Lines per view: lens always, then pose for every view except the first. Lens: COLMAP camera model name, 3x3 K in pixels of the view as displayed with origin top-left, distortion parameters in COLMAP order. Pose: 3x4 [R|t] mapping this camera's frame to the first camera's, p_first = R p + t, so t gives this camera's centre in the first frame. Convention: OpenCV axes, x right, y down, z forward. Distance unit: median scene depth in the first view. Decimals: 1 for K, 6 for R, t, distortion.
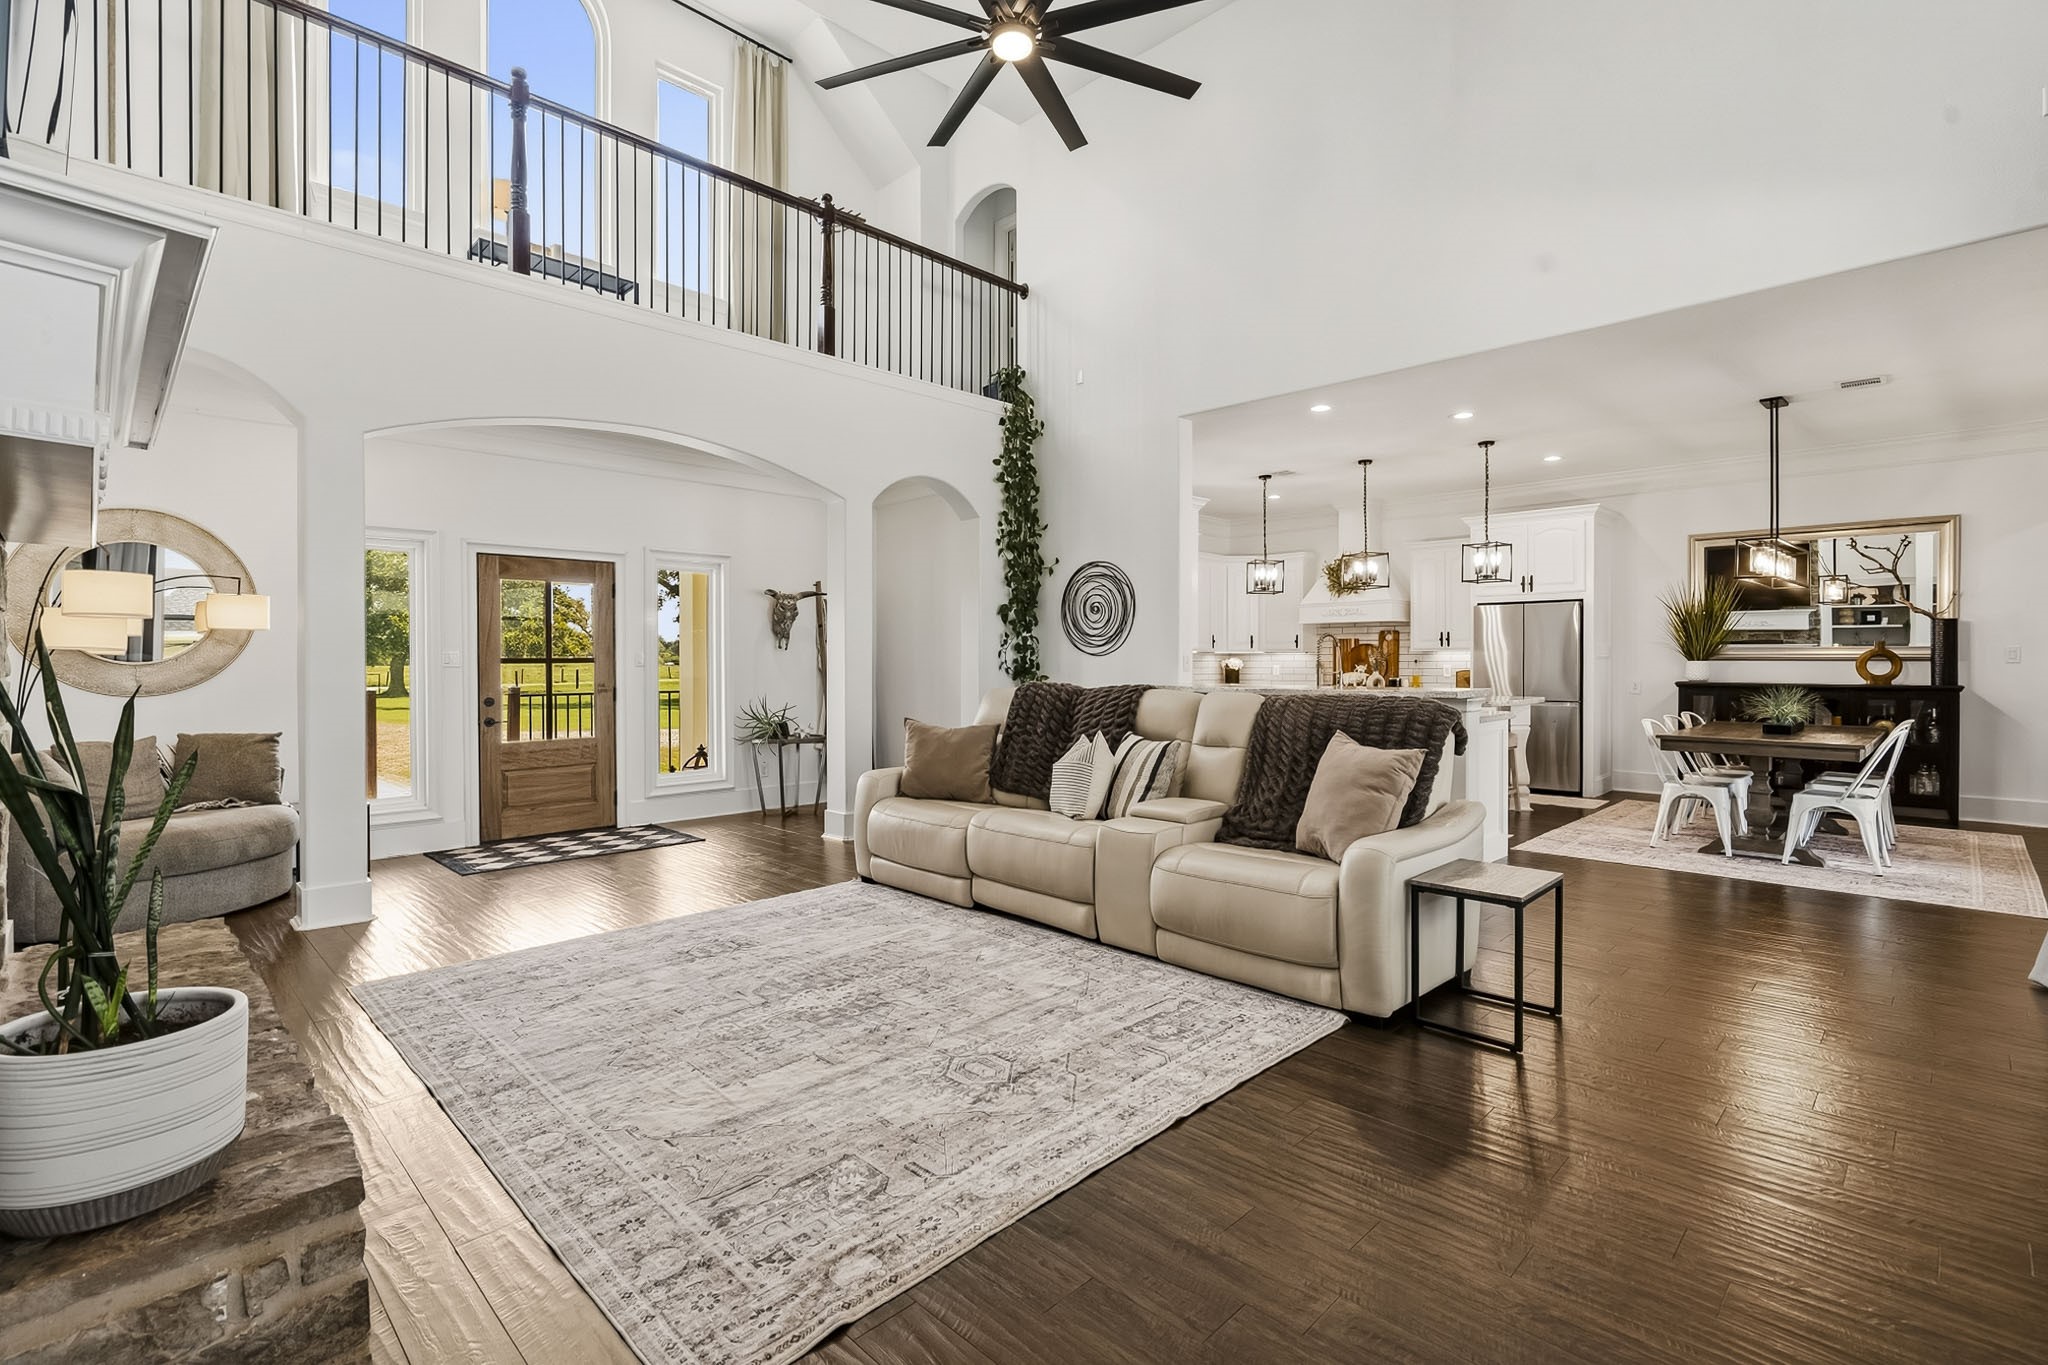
lens RADIAL K [[935.5, 0, 1029.9], [0, 935.5, 664.7], [0, 0, 1]] dist [-0.004055, 0.002375]
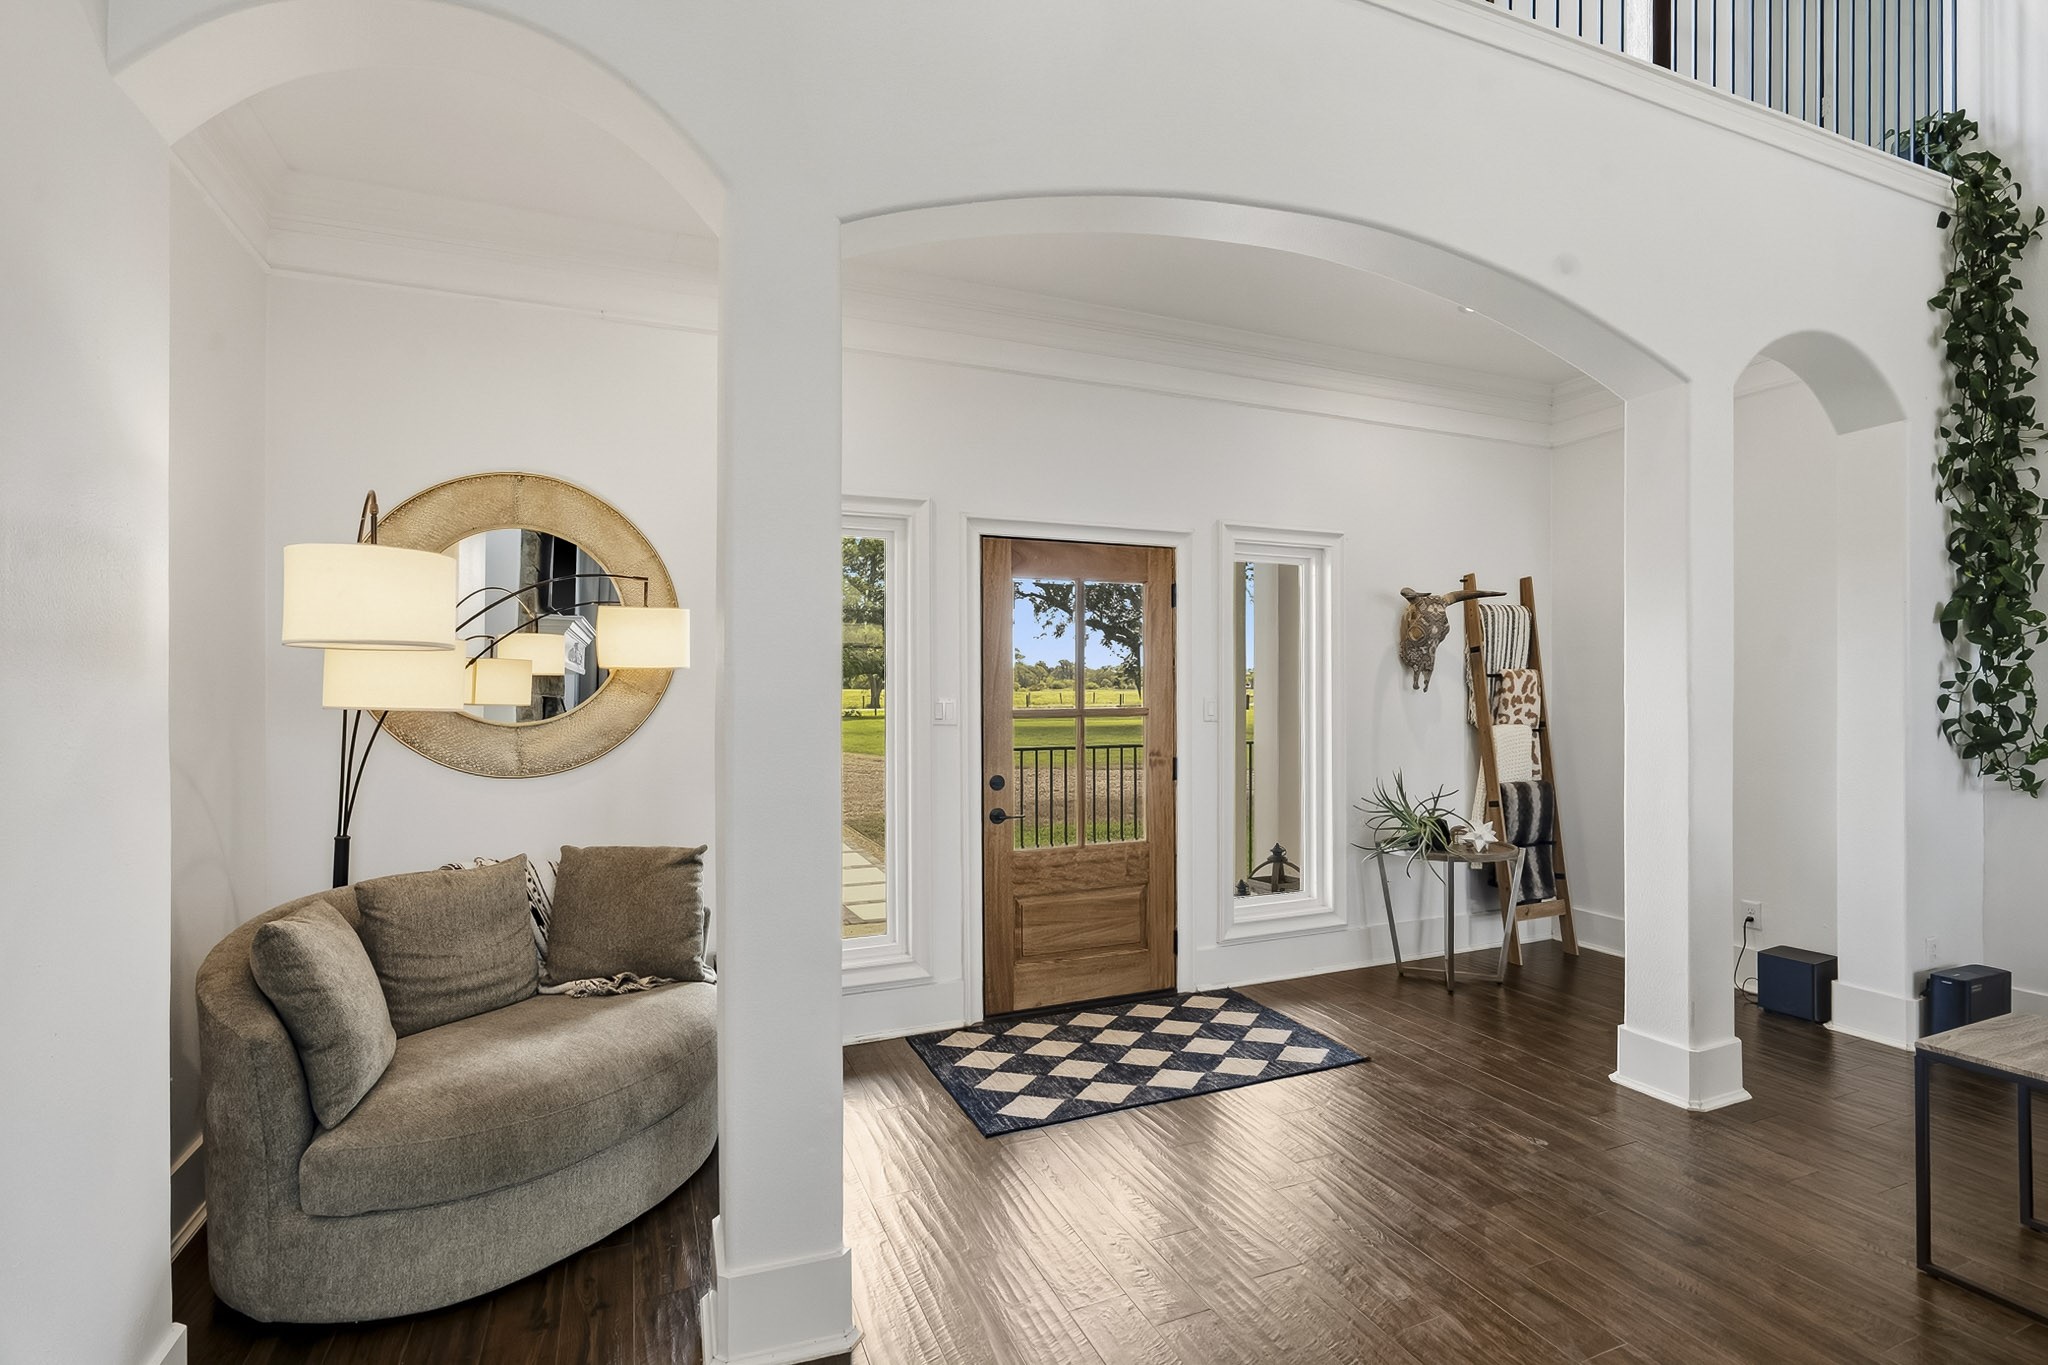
lens RADIAL K [[935.5, 0, 1035.5], [0, 935.5, 680.8], [0, 0, 1]] dist [-0.004055, 0.002375]
pose [[0.930506, -0.001681, -0.366272, -0.333923], [-0.002271, 0.999944, -0.010358, -0.019563], [0.366268, 0.010470, 0.930450, 0.446511]]
